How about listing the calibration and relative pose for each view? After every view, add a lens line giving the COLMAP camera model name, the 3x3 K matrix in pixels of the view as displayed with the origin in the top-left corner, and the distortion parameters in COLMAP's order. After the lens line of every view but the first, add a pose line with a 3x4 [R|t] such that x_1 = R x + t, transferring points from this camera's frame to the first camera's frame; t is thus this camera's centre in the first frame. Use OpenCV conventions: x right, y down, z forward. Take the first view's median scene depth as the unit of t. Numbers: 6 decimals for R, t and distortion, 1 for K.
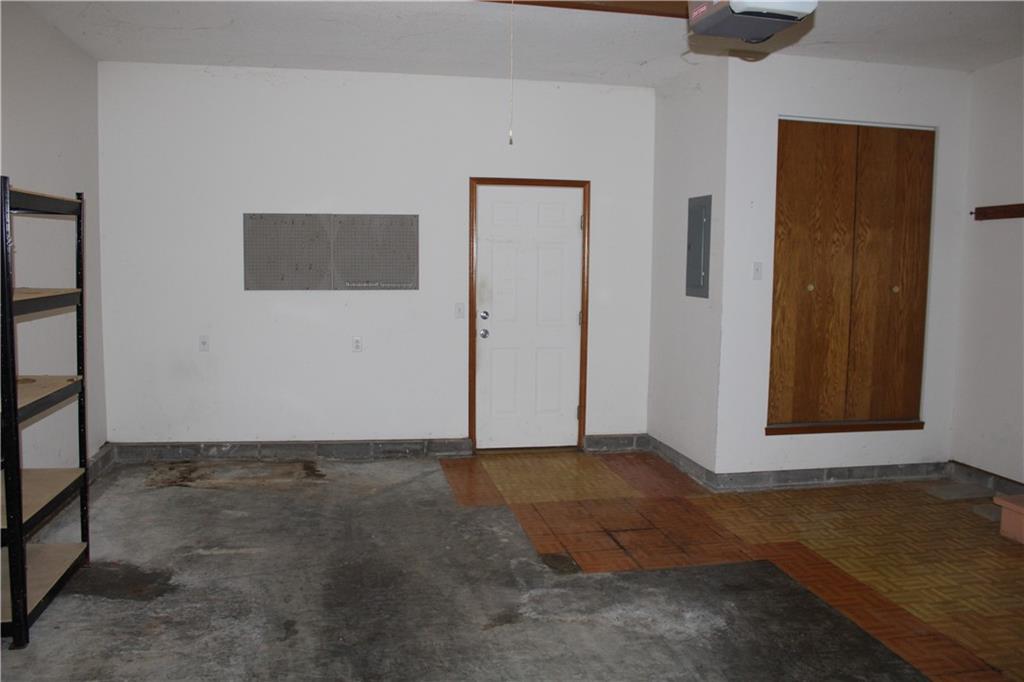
lens RADIAL K [[856.6, 0, 507.4], [0, 856.6, 345.6], [0, 0, 1]] dist [-0.166117, 0.154579]
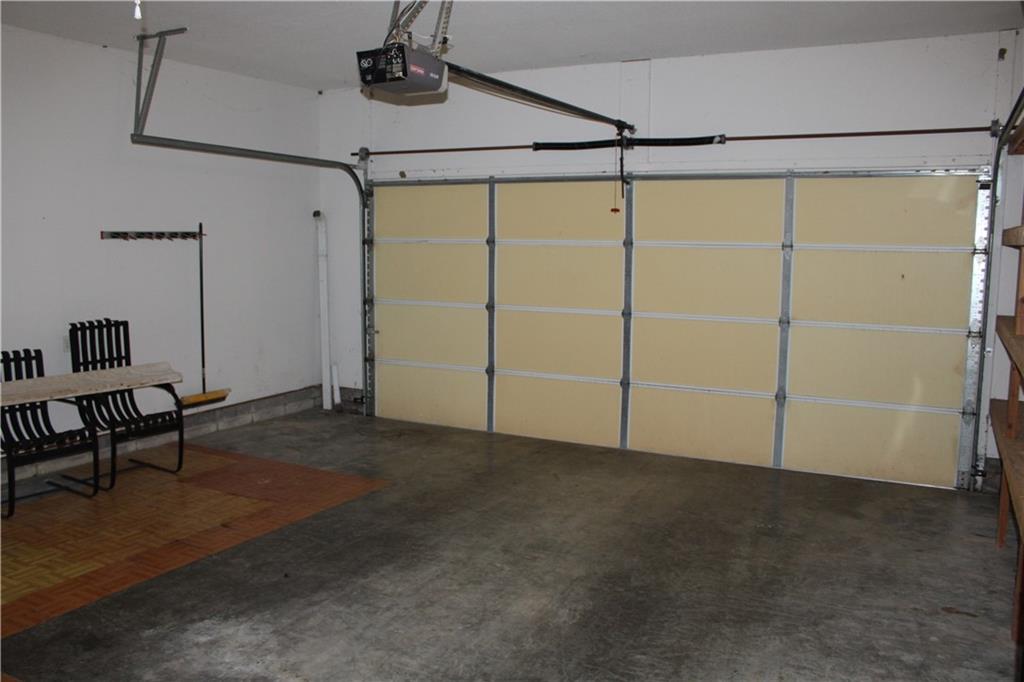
lens RADIAL K [[856.6, 0, 507.4], [0, 856.6, 345.6], [0, 0, 1]] dist [-0.166117, 0.154579]
pose [[-0.780537, -0.098081, 0.617367, -0.591946], [0.046387, 0.975803, 0.213673, -0.171940], [-0.623386, 0.195418, -0.757101, 1.494338]]
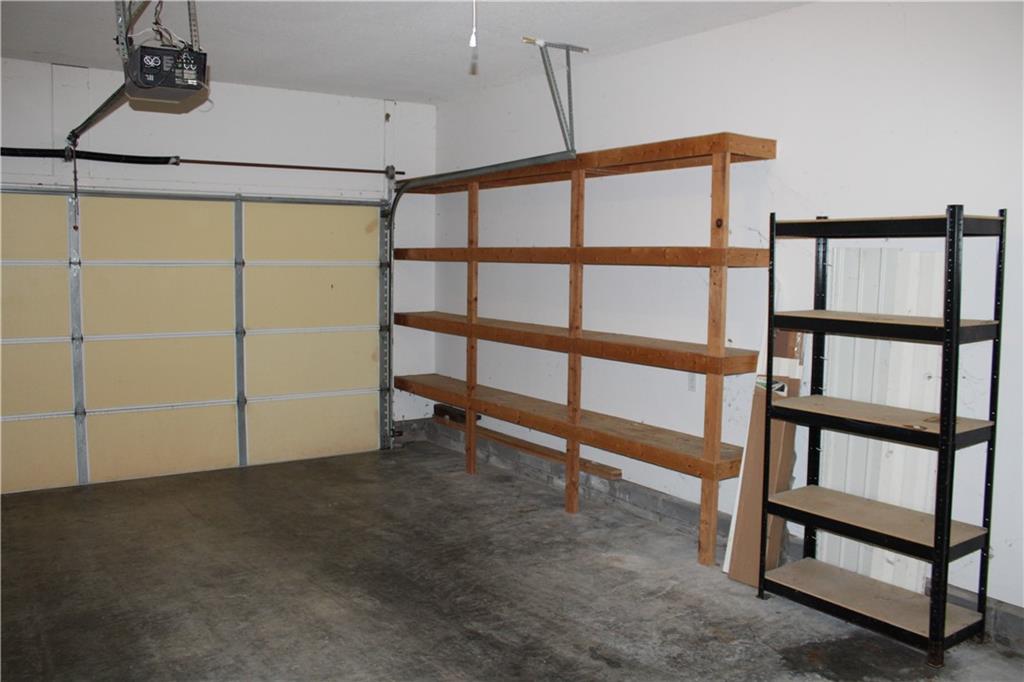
lens RADIAL K [[856.6, 0, 507.4], [0, 856.6, 345.6], [0, 0, 1]] dist [-0.166117, 0.154579]
pose [[-0.915781, 0.013044, -0.401465, 0.228031], [-0.068615, 0.979702, 0.188349, -0.192520], [0.395773, 0.200033, -0.896298, 1.760072]]
